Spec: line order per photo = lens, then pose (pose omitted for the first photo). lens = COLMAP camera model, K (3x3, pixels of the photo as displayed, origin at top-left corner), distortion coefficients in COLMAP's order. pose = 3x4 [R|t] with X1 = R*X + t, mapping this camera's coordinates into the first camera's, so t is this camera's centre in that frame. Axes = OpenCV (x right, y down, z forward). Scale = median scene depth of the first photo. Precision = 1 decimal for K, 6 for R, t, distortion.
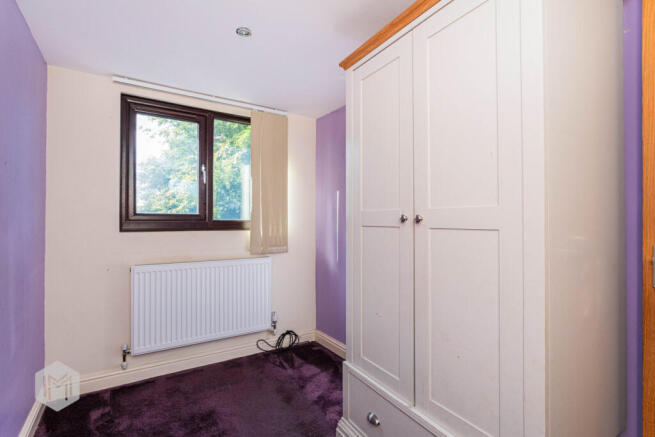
lens RADIAL K [[312.9, 0, 324.9], [0, 312.9, 220.5], [0, 0, 1]] dist [-0.000763, -0.000153]
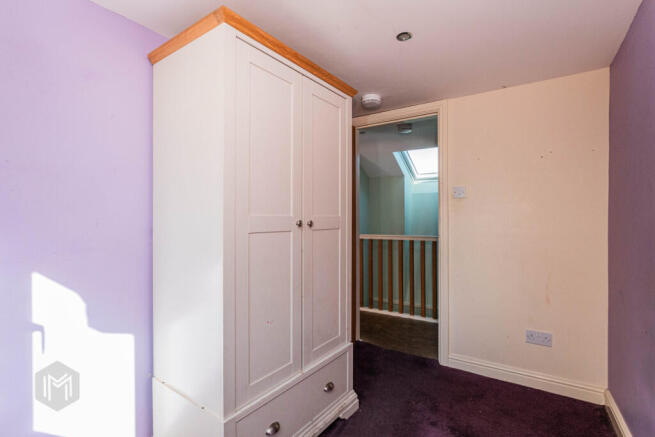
lens RADIAL K [[312.9, 0, 325.1], [0, 312.9, 217.4], [0, 0, 1]] dist [-0.000763, -0.000153]
pose [[-0.391181, -0.016204, 0.920171, -0.902719], [-0.009363, 0.999863, 0.013627, -0.046943], [-0.920266, -0.003285, -0.391280, 1.392339]]
